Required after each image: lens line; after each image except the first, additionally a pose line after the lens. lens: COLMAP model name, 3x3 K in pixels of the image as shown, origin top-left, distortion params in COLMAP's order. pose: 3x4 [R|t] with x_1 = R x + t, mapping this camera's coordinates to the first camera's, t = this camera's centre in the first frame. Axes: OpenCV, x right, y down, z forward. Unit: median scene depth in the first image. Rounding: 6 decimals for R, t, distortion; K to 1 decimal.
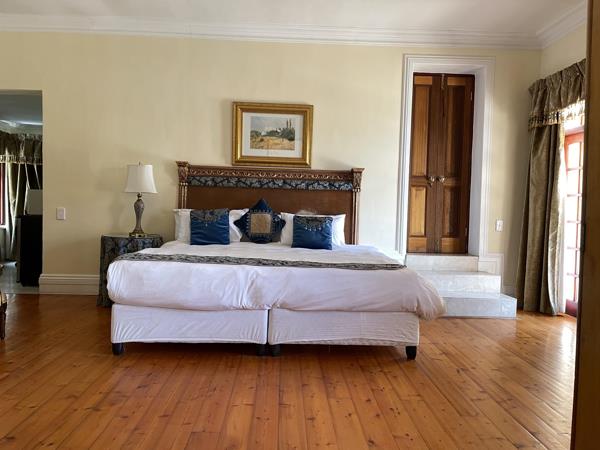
lens RADIAL K [[454.6, 0, 300.0], [0, 454.6, 225.0], [0, 0, 1]] dist [0.046202, -0.003583]
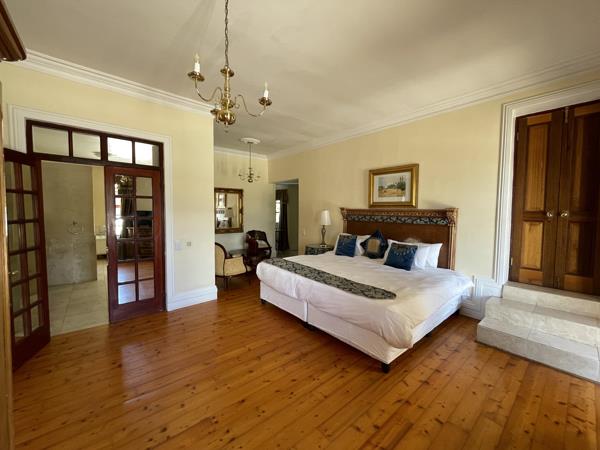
lens RADIAL K [[245.6, 0, 300.0], [0, 245.6, 225.0], [0, 0, 1]] dist [-0.001671, -0.000118]
pose [[0.618910, 0.025281, -0.785055, 0.401160], [-0.025870, 0.999596, 0.011795, -0.074409], [0.785036, 0.013009, 0.619314, 0.253250]]
